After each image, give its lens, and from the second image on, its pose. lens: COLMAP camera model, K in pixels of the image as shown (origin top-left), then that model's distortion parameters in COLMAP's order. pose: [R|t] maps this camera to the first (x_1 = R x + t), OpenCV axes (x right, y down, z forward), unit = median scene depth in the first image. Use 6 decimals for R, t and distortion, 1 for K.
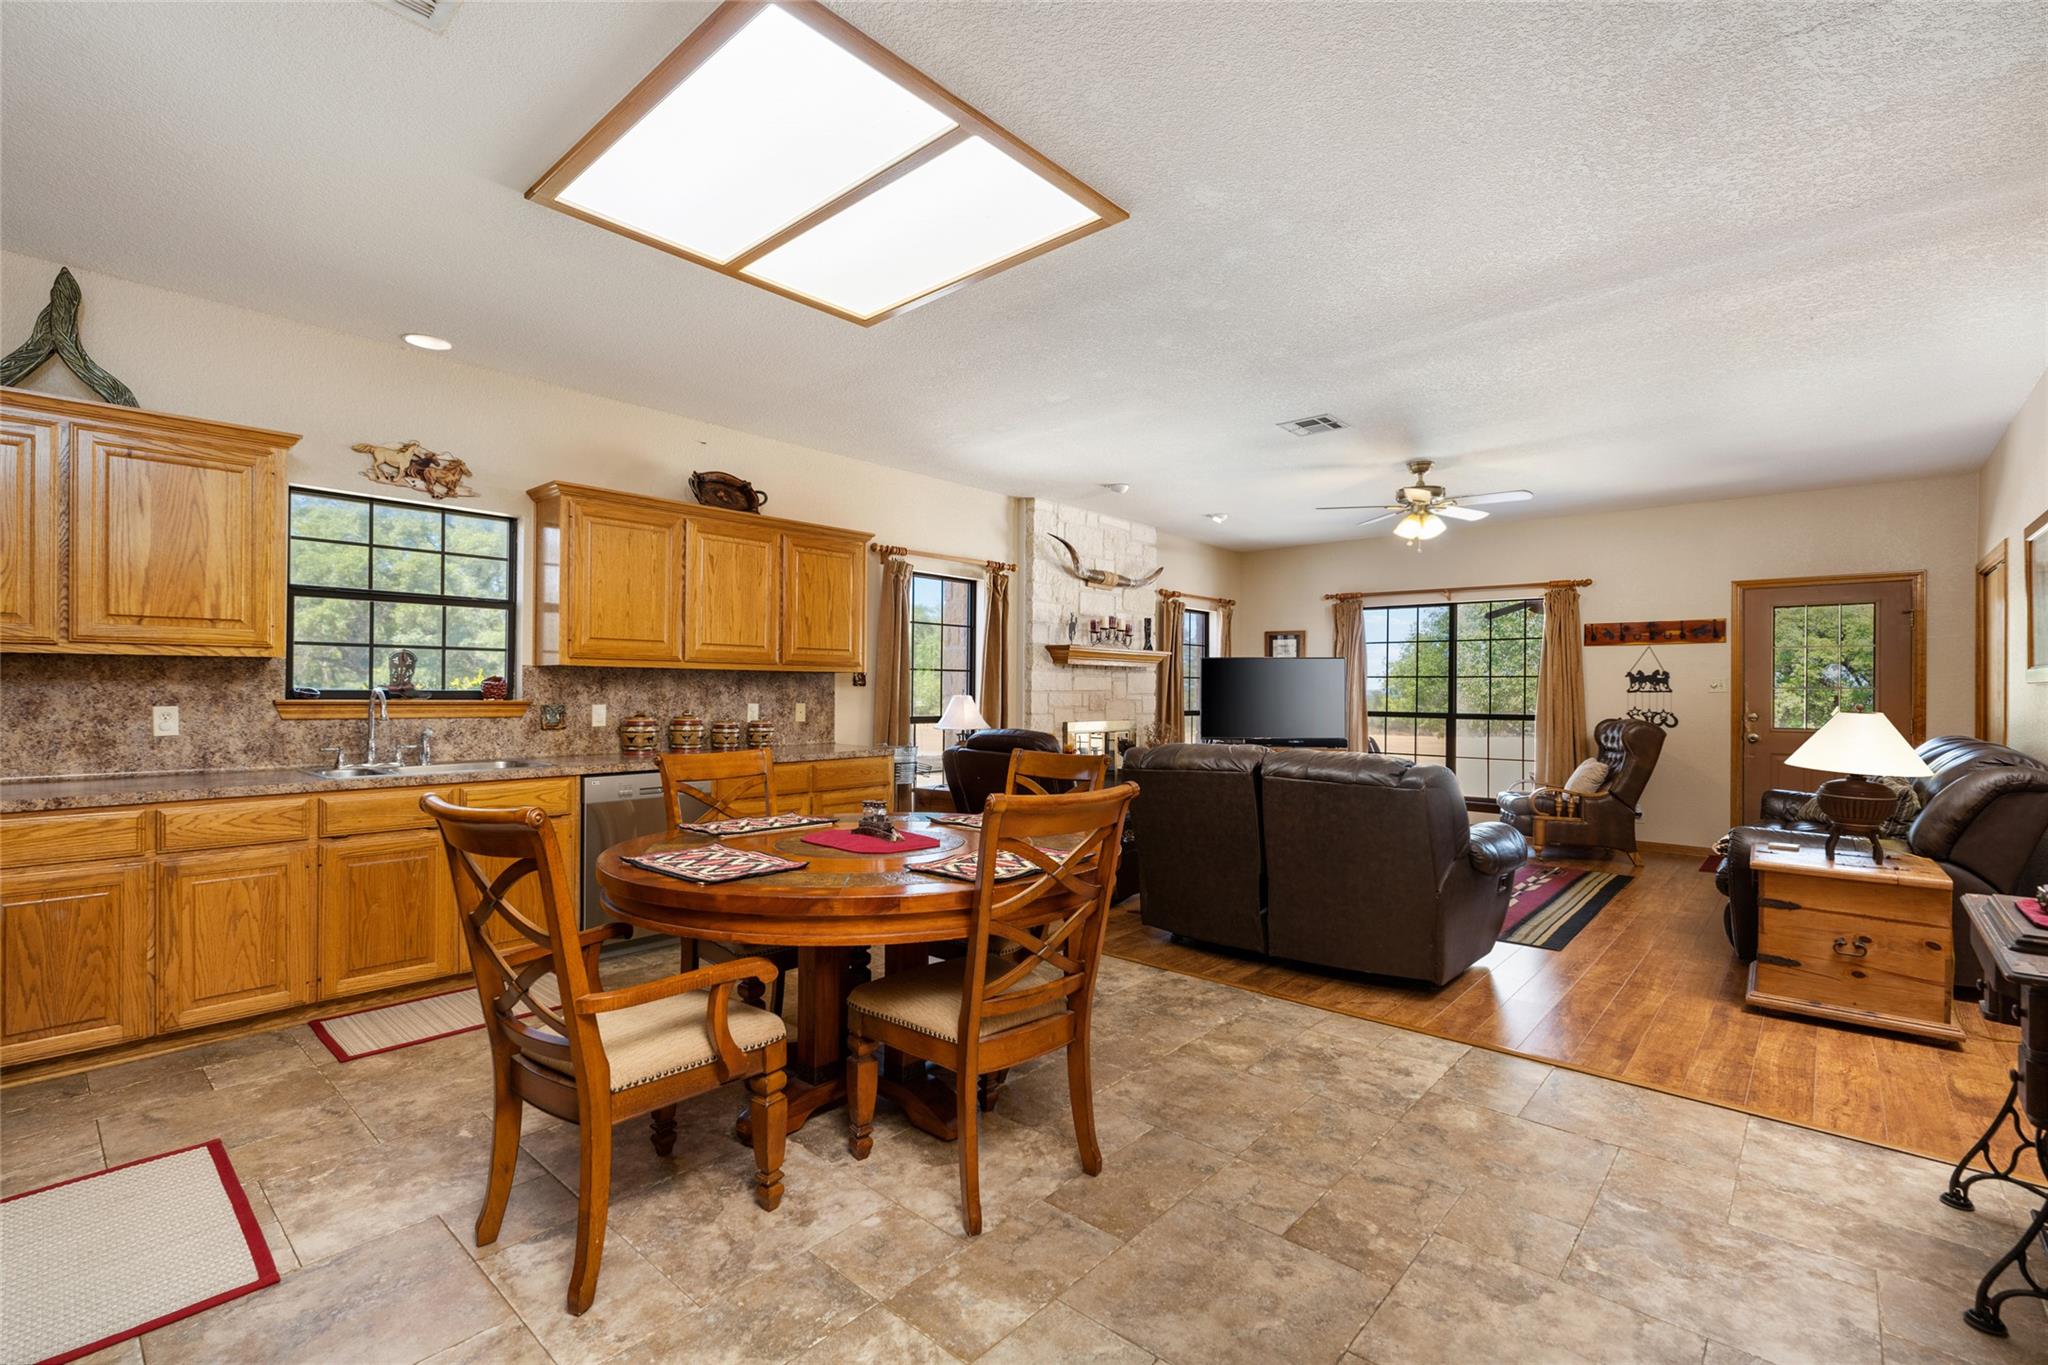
lens RADIAL K [[906.5, 0, 1024.0], [0, 906.5, 691.4], [0, 0, 1]] dist [-0.000239, -0.000026]
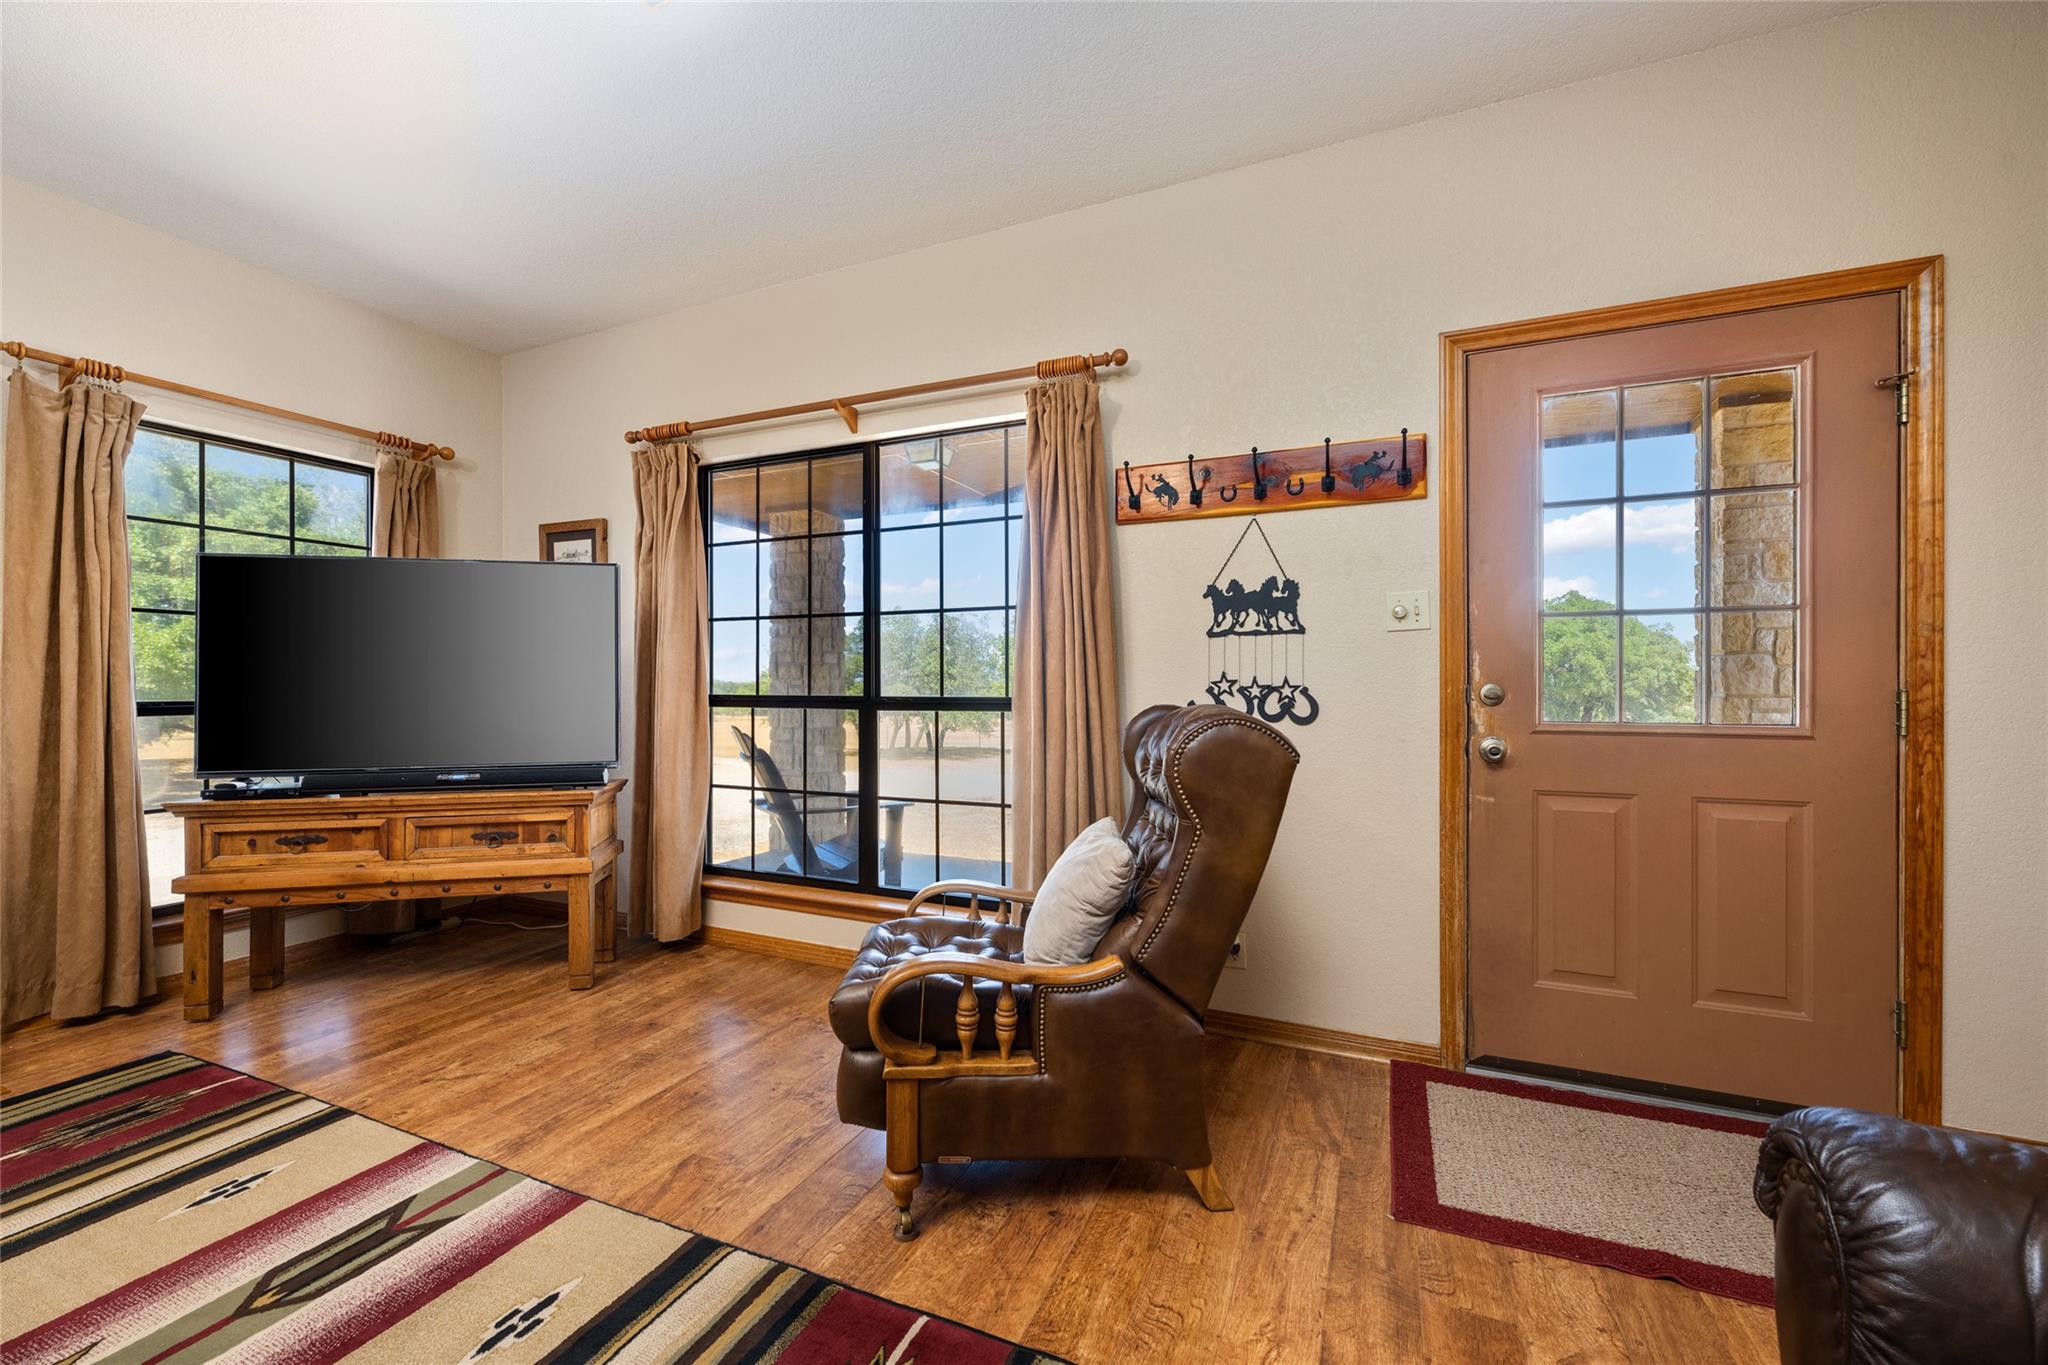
lens RADIAL K [[812.0, 0, 1027.8], [0, 812.0, 688.9], [0, 0, 1]] dist [-0.002034, -0.000199]
pose [[0.952609, -0.009977, 0.304033, 0.742020], [0.008224, 0.999941, 0.007048, 0.031837], [-0.304086, -0.004214, 0.952635, 1.054716]]
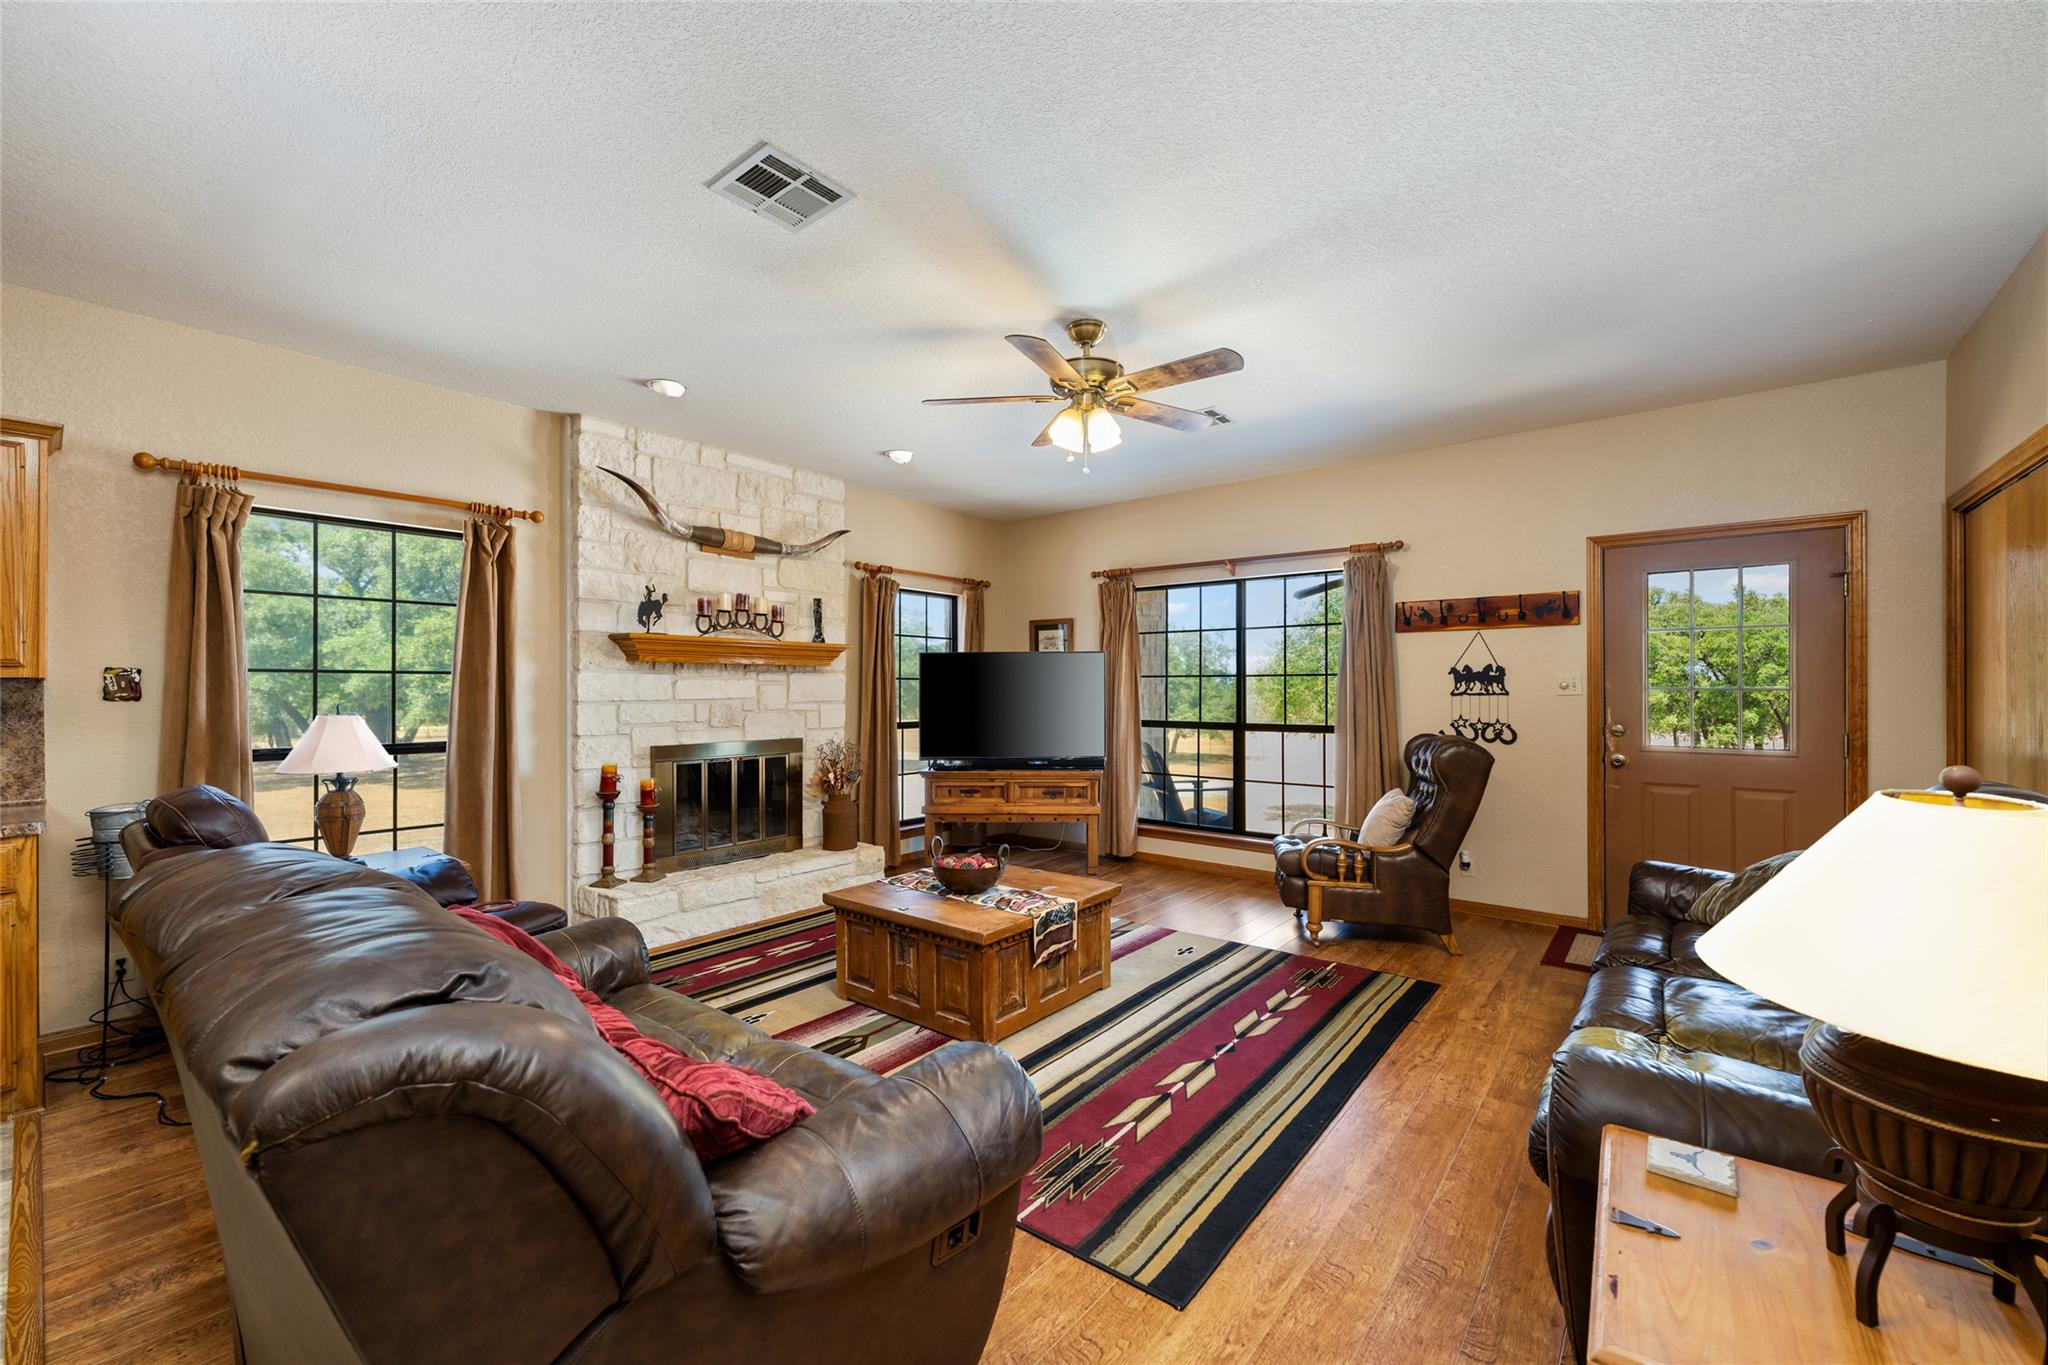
lens RADIAL K [[812.0, 0, 1027.8], [0, 812.0, 688.9], [0, 0, 1]] dist [-0.002034, -0.000199]
pose [[0.999027, -0.008159, 0.043344, 0.458844], [0.008226, 0.999965, -0.001372, -0.009339], [-0.043331, 0.001727, 0.999059, 0.560911]]
